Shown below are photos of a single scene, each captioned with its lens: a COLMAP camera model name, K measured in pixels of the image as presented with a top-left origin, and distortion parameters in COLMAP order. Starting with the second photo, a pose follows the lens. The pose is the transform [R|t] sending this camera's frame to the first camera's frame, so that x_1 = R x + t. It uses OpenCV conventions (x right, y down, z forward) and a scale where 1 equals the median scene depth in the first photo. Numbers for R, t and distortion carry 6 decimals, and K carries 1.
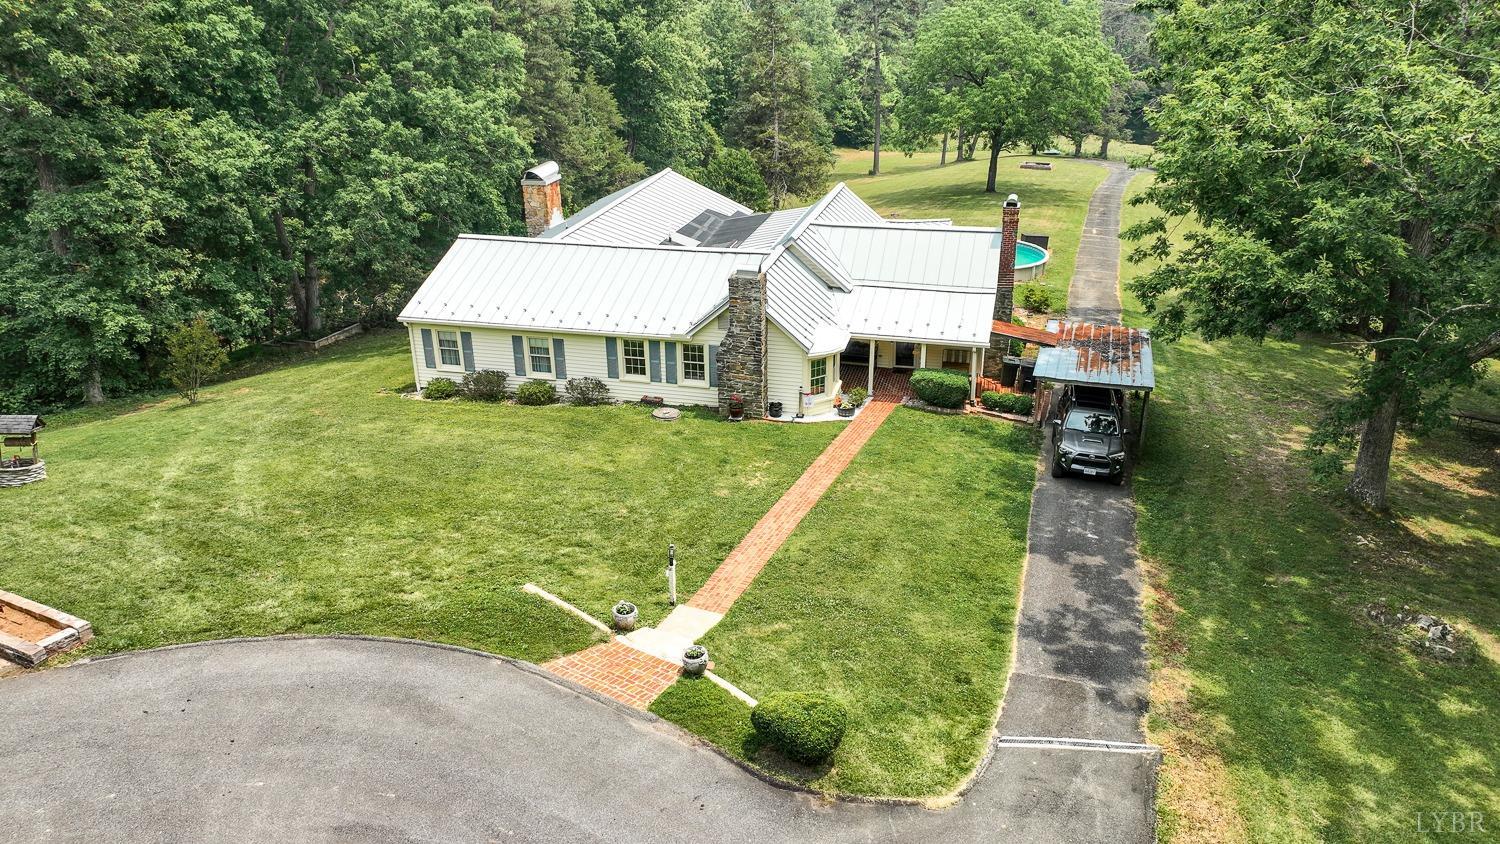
lens RADIAL K [[1095.5, 0, 750.0], [0, 1095.5, 422.0], [0, 0, 1]] dist [0.002495, -0.001094]
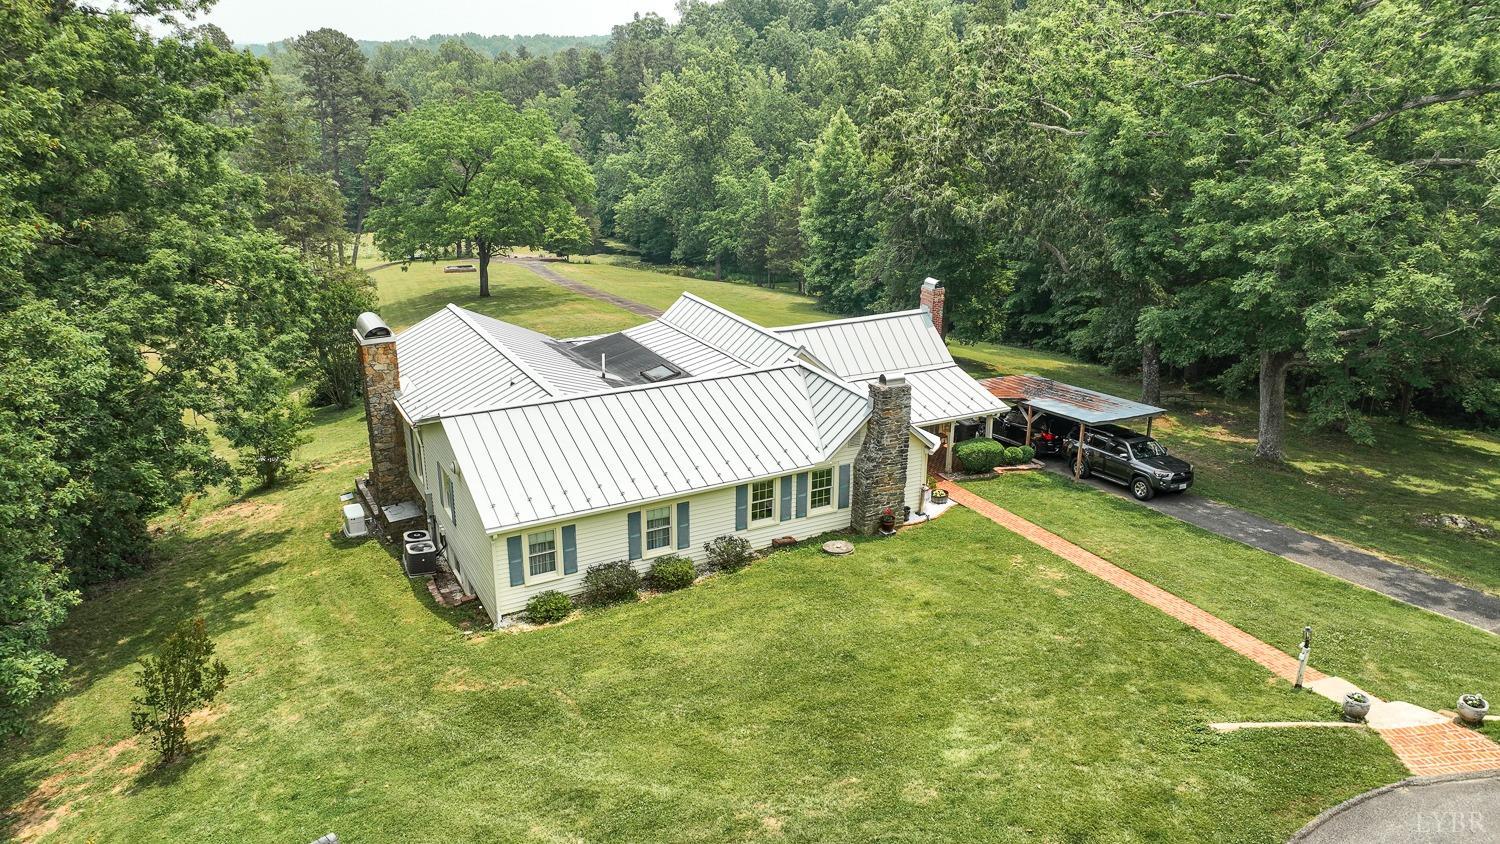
lens RADIAL K [[1053.5, 0, 750.0], [0, 1053.5, 422.0], [0, 0, 1]] dist [0.008156, -0.001087]
pose [[0.742406, -0.203932, 0.638158, -0.645592], [0.254533, 0.966978, 0.012898, -0.133932], [-0.619715, 0.152857, 0.769797, 0.332030]]
